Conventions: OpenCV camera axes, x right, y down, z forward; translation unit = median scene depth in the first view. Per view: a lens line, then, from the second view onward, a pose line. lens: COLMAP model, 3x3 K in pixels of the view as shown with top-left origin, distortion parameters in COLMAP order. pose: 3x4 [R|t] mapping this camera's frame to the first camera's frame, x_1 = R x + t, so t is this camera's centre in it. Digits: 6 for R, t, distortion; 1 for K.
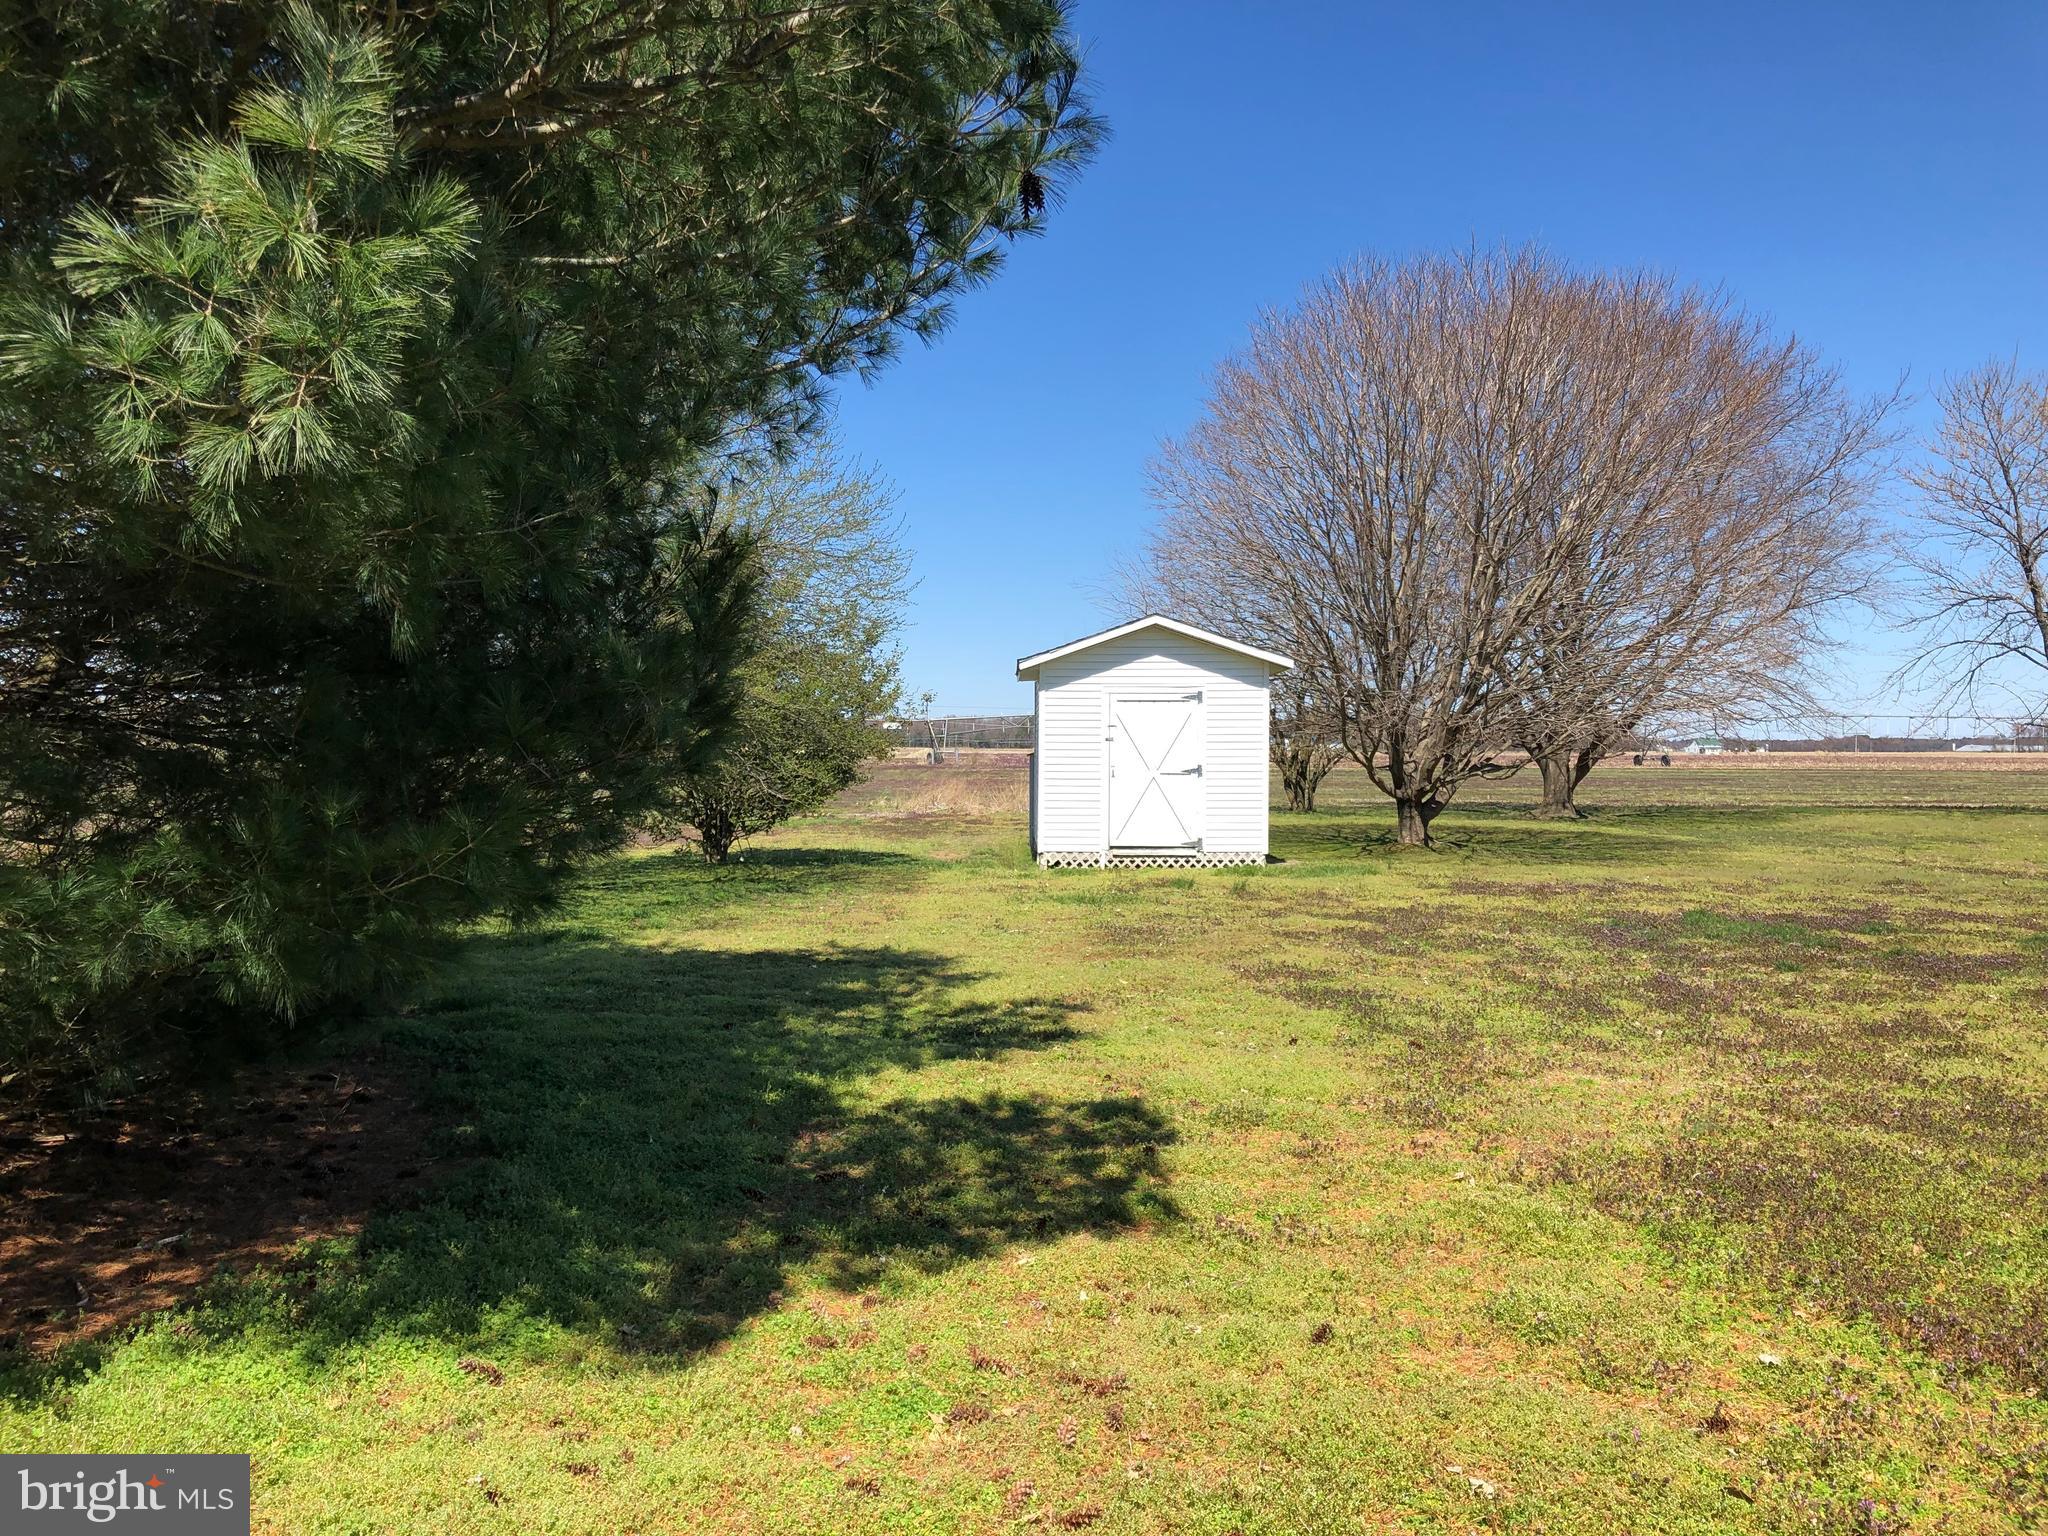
lens RADIAL K [[1647.4, 0, 1025.6], [0, 1647.4, 769.1], [0, 0, 1]] dist [0.014453, -0.039677]
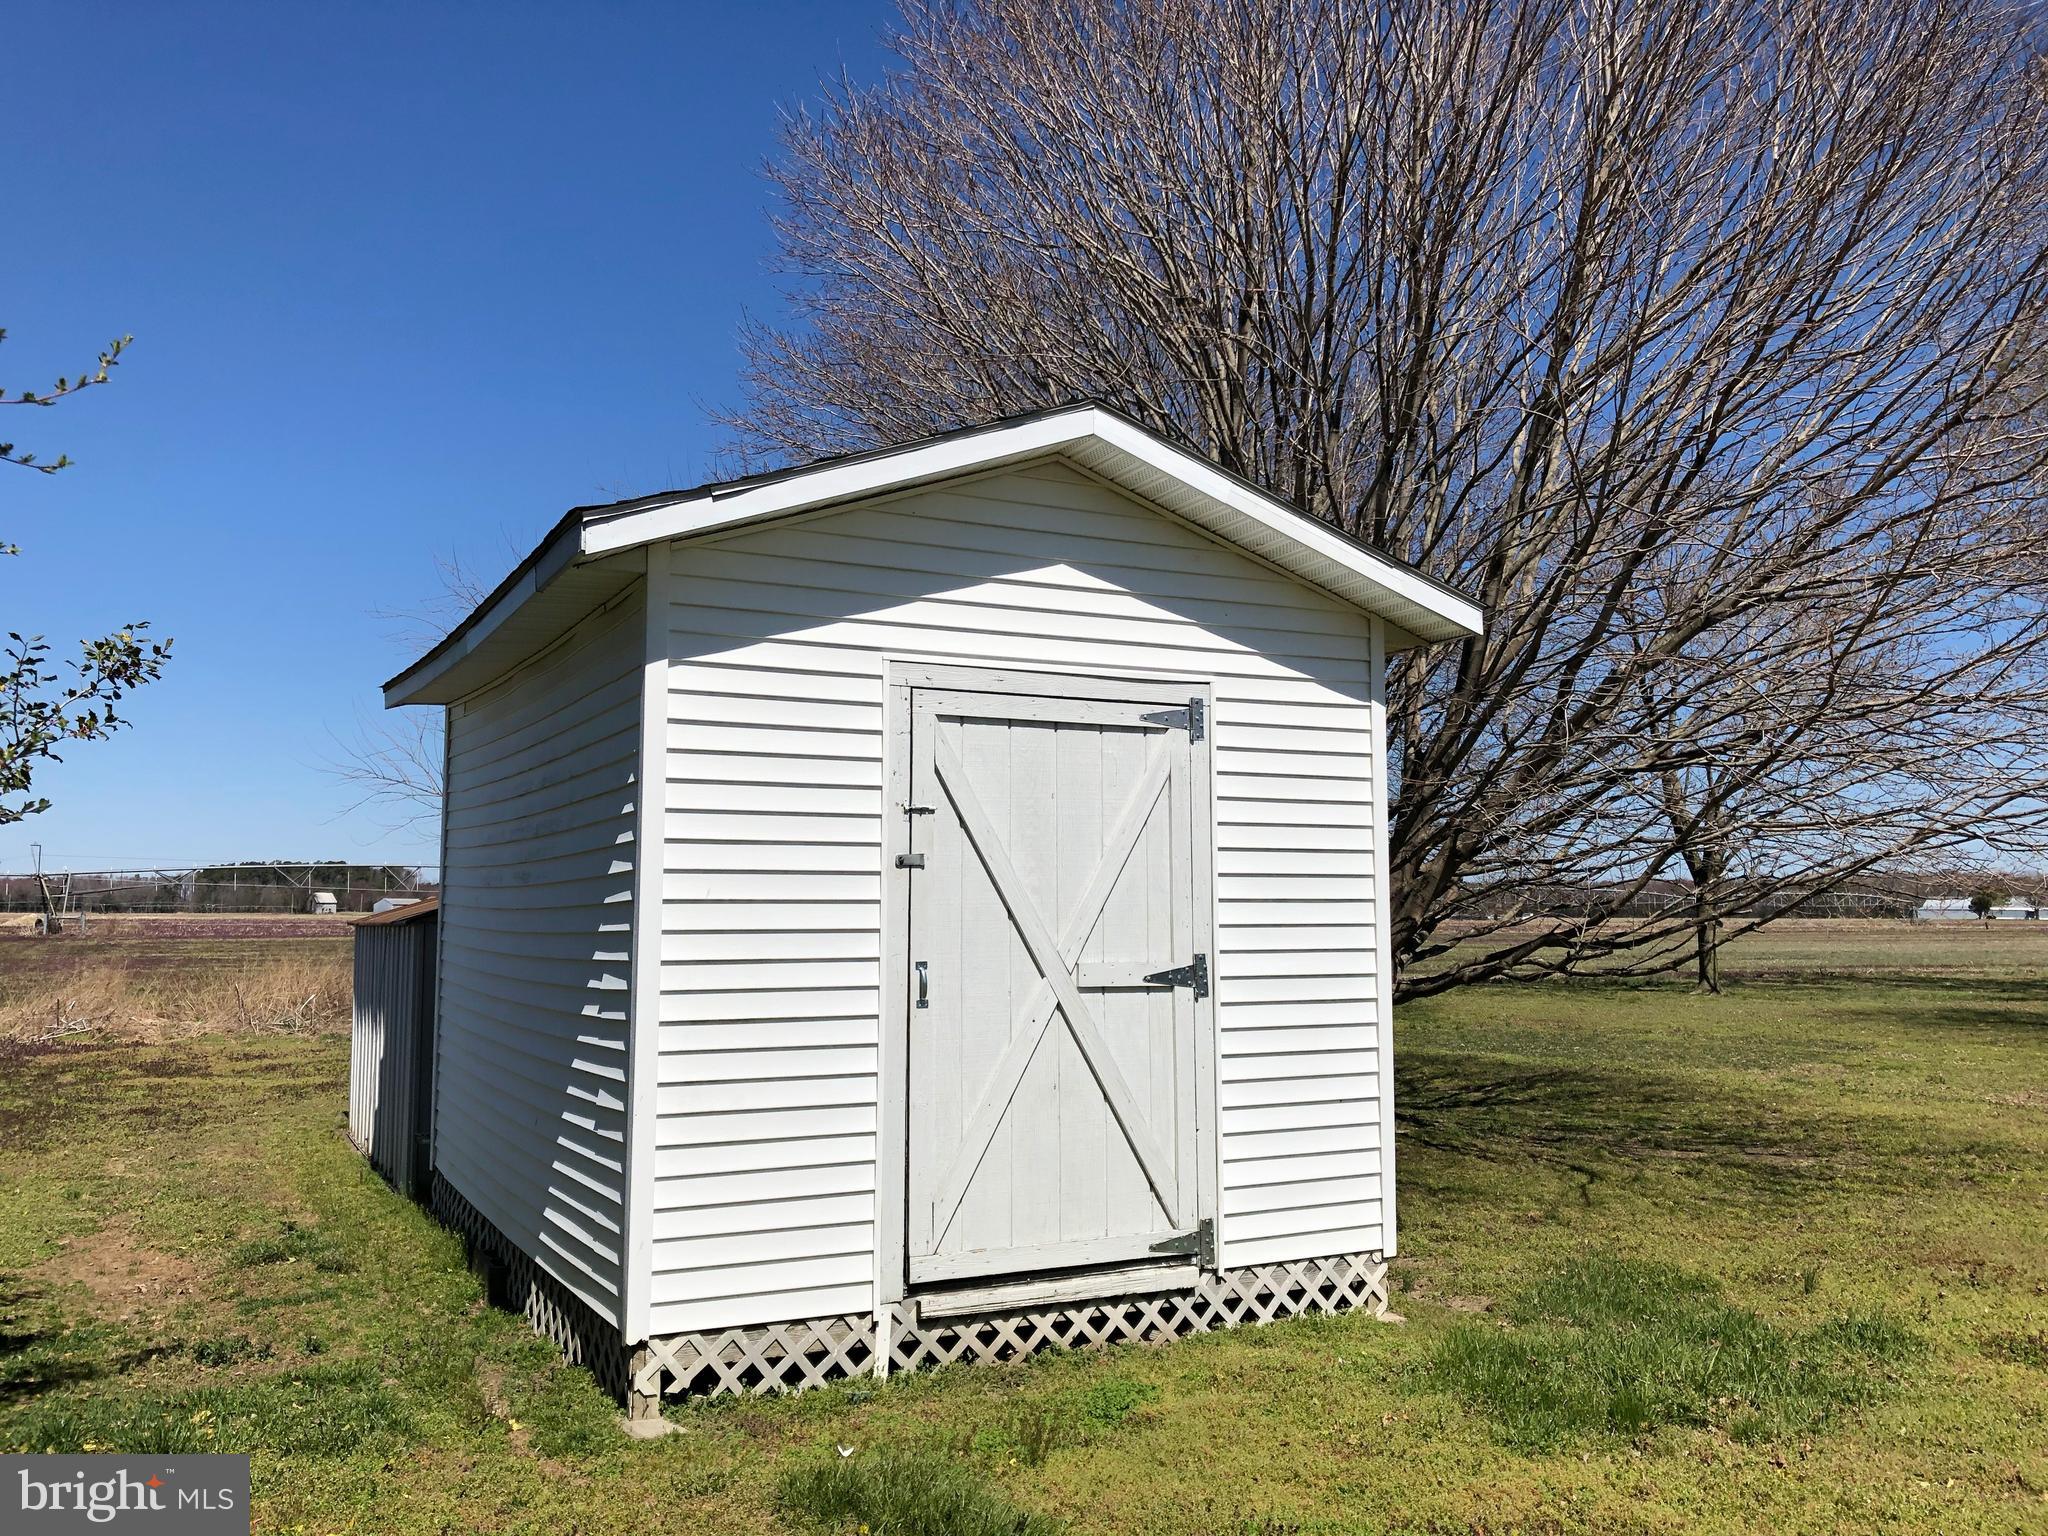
lens RADIAL K [[1647.4, 0, 1016.1], [0, 1647.4, 759.2], [0, 0, 1]] dist [0.014453, -0.039677]
pose [[0.888474, 0.040572, 0.457129, -0.053450], [0.007779, 0.994610, -0.103394, -0.007198], [-0.458860, 0.095419, 0.883370, 0.760214]]
